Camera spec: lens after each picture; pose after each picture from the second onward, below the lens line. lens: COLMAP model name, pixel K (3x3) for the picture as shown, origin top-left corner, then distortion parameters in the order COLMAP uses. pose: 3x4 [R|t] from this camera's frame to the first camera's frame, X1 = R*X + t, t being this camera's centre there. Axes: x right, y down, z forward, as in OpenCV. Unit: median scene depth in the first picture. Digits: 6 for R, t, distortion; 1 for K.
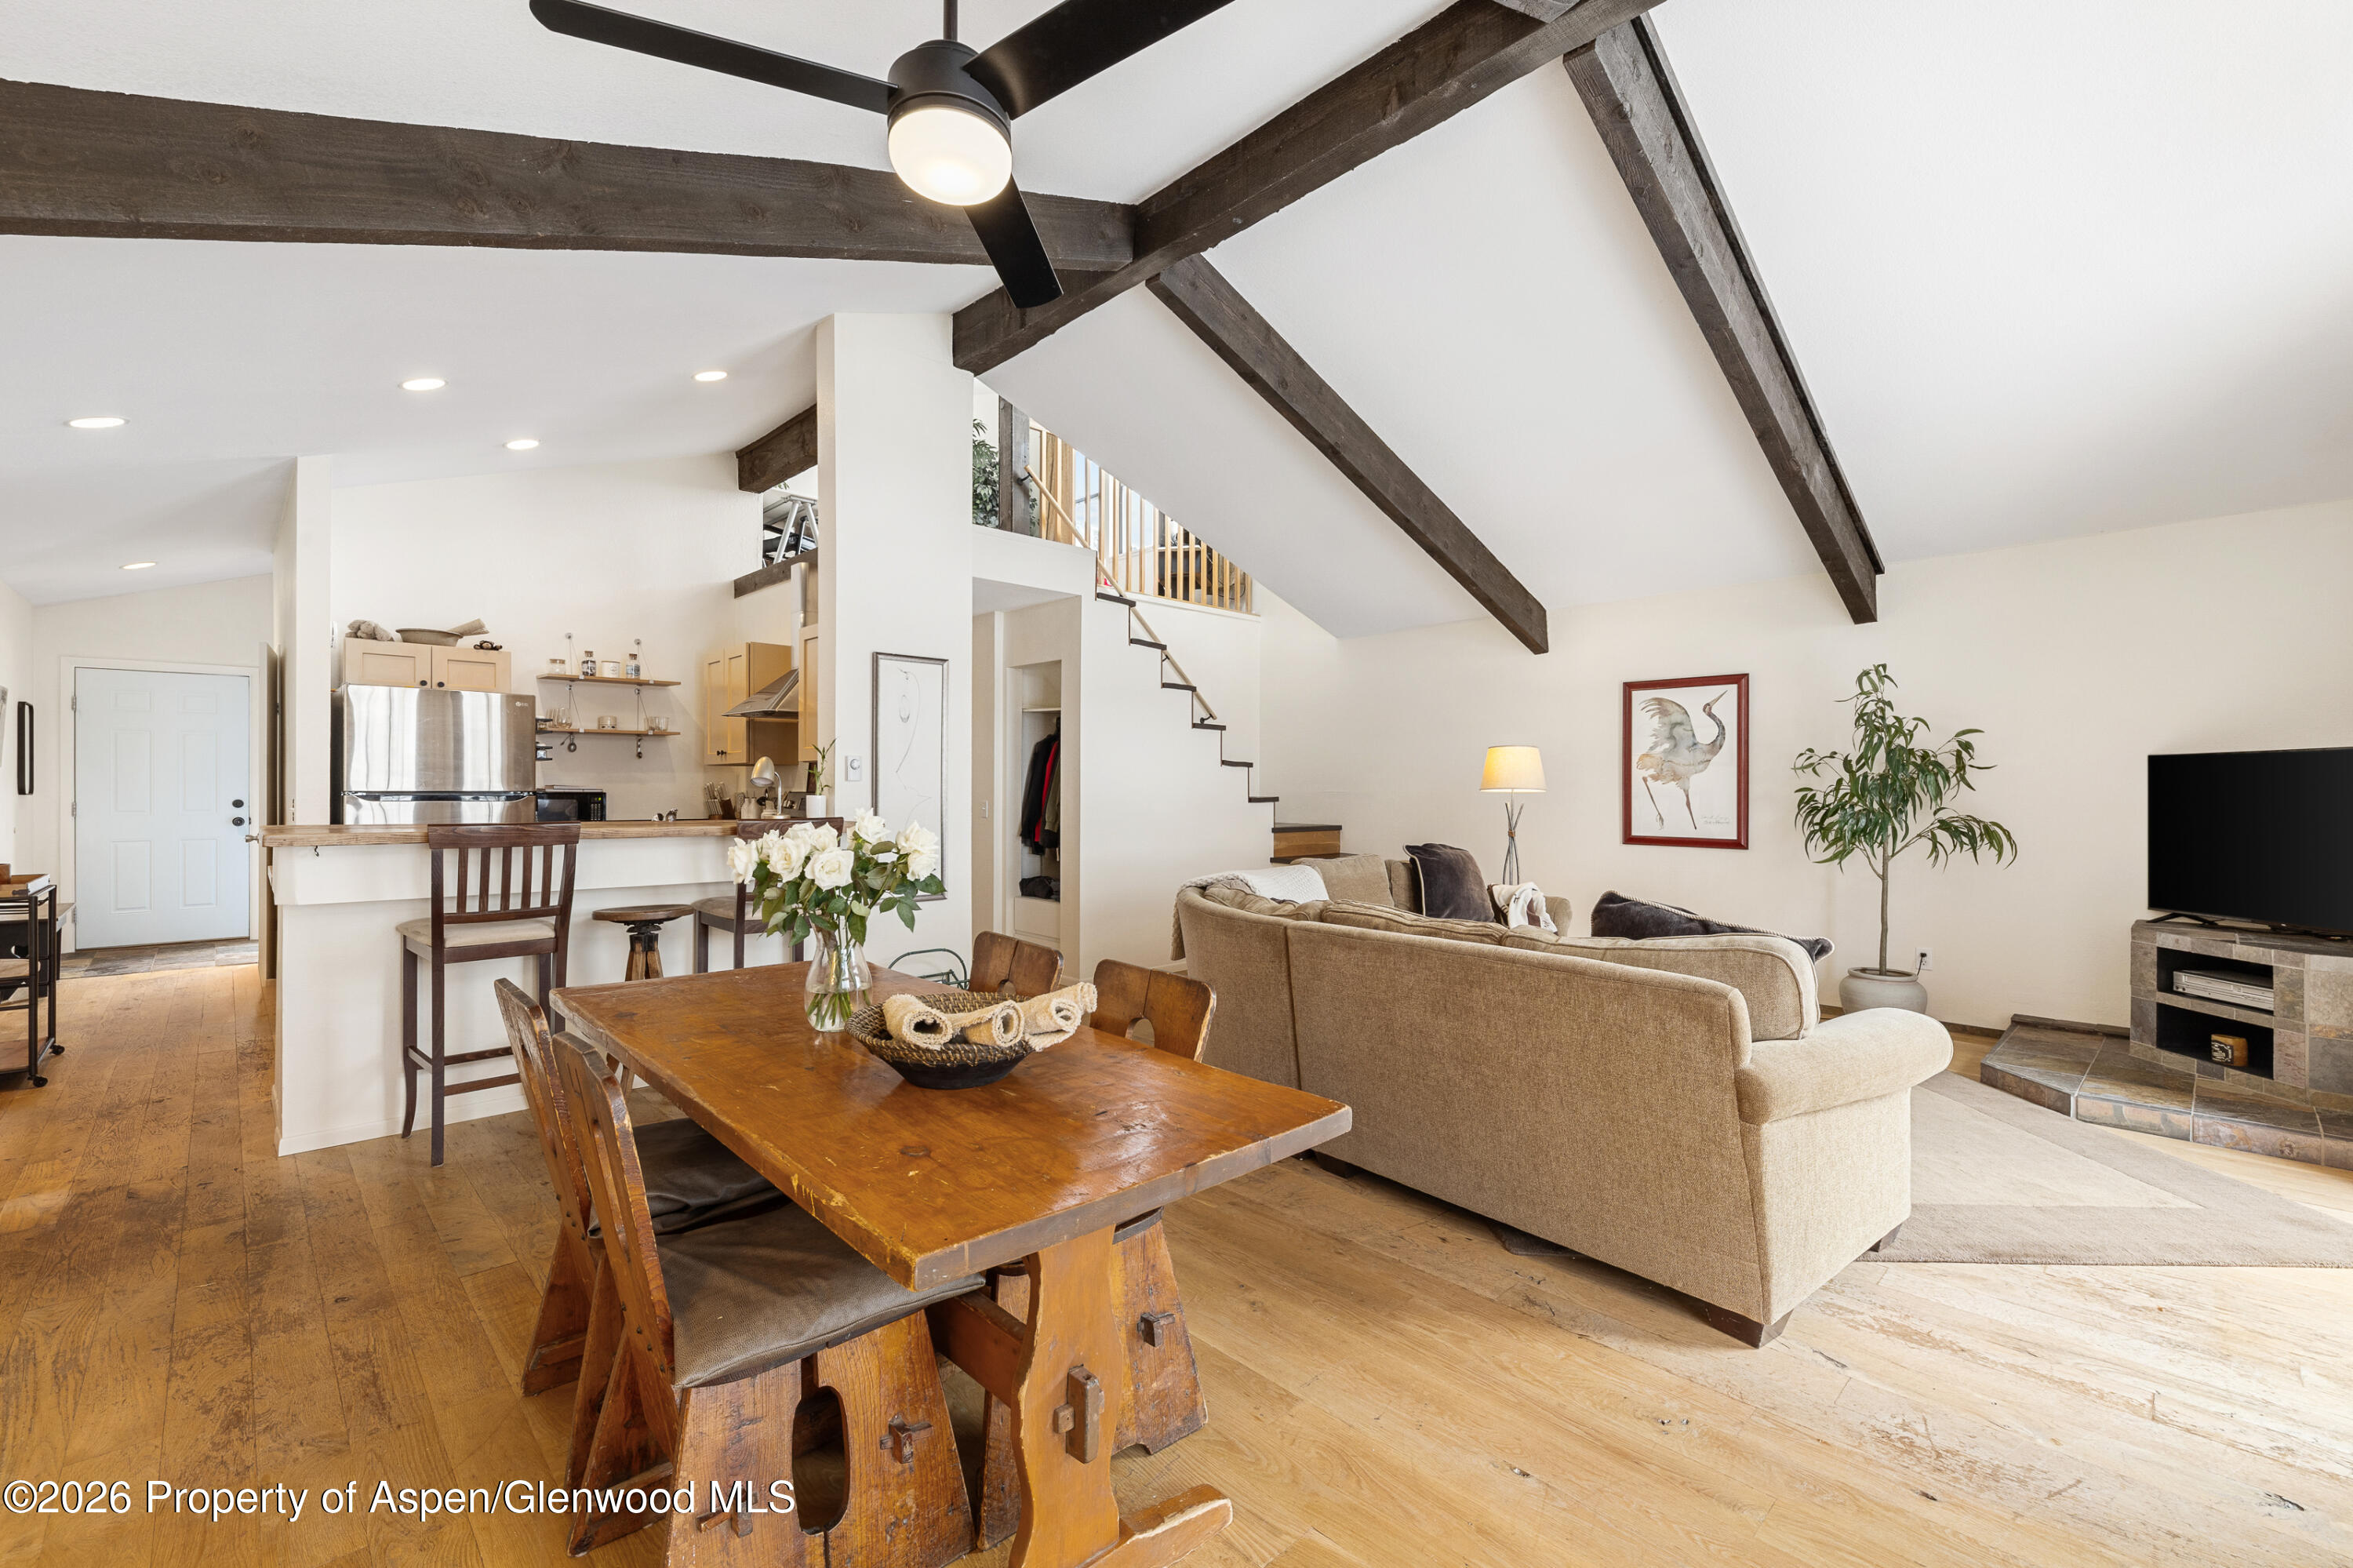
lens RADIAL K [[976.3, 0, 1182.4], [0, 976.3, 797.6], [0, 0, 1]] dist [0.014526, -0.005820]
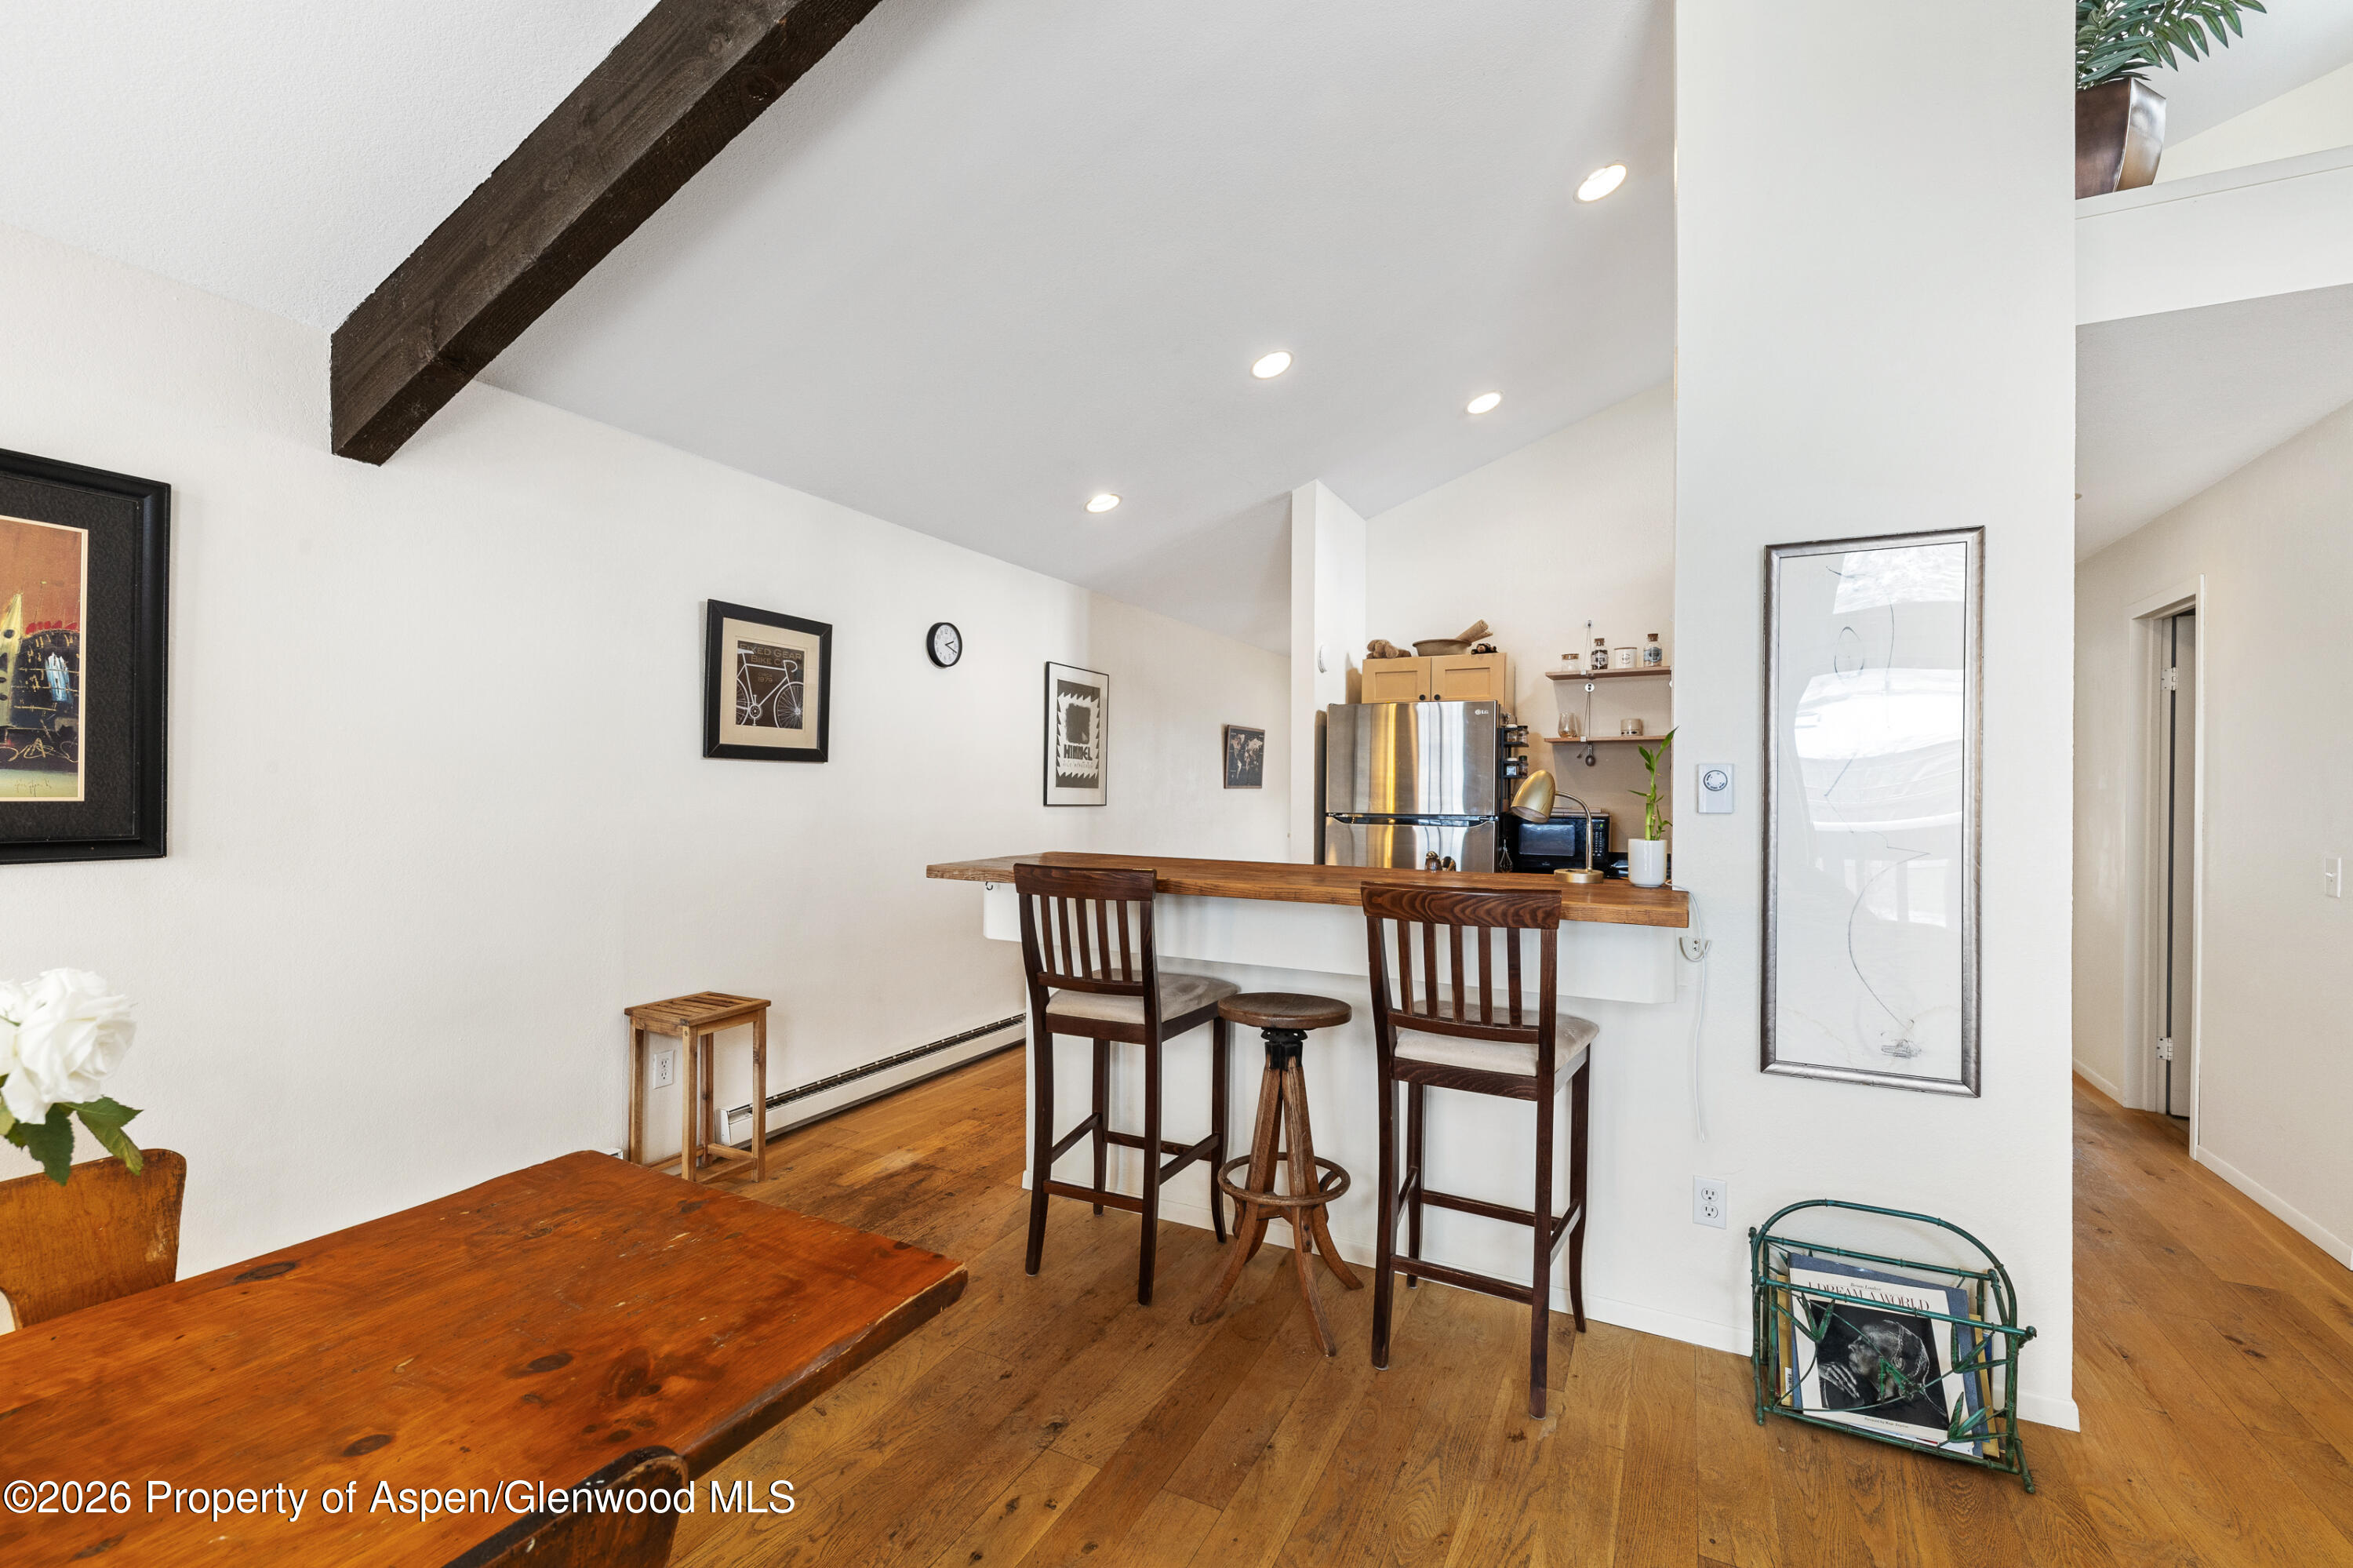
lens RADIAL K [[990.7, 0, 1194.0], [0, 990.7, 793.7], [0, 0, 1]] dist [0.005893, -0.001073]
pose [[0.330430, 0.000761, -0.943830, 0.046275], [-0.014281, 0.999889, -0.004193, -0.017306], [0.943723, 0.014864, 0.330404, 0.461506]]
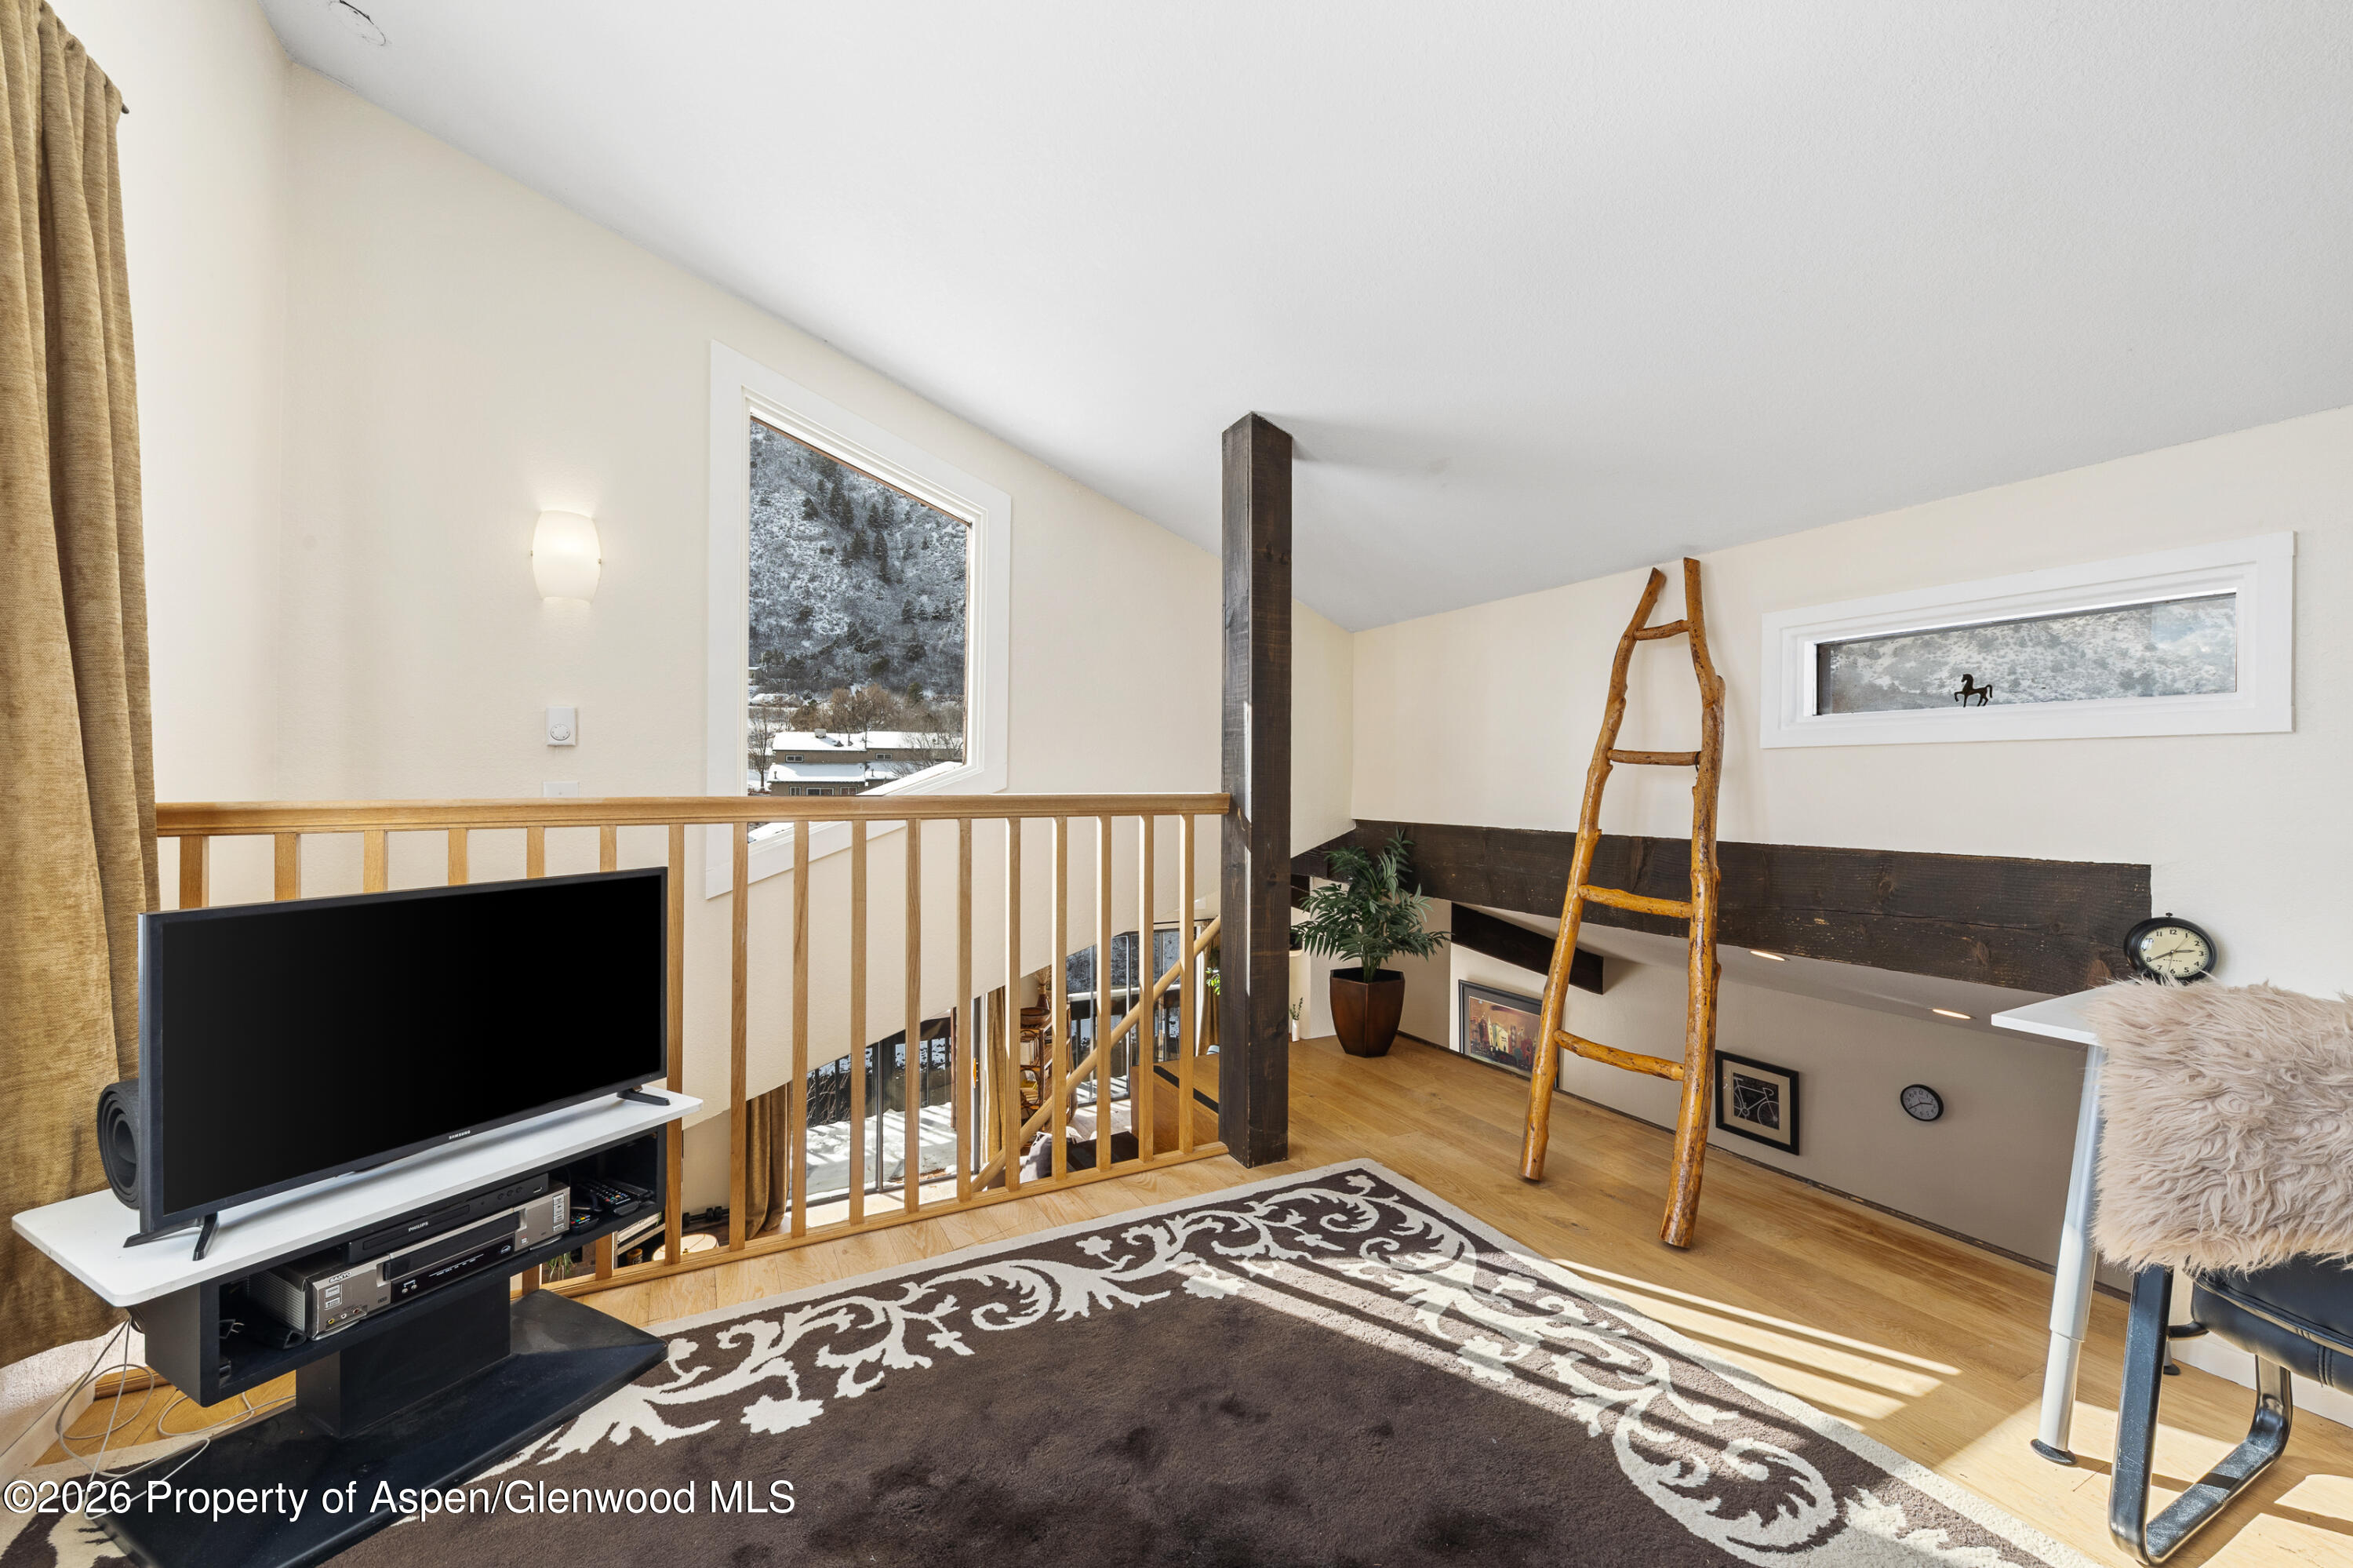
lens RADIAL K [[902.2, 0, 1188.6], [0, 902.2, 788.5], [0, 0, 1]] dist [0.007042, -0.000567]
pose [[-0.959107, -0.006966, 0.282959, -0.301349], [-0.003973, 0.999930, 0.011151, -0.454729], [-0.283017, 0.009571, -0.959067, 1.603981]]
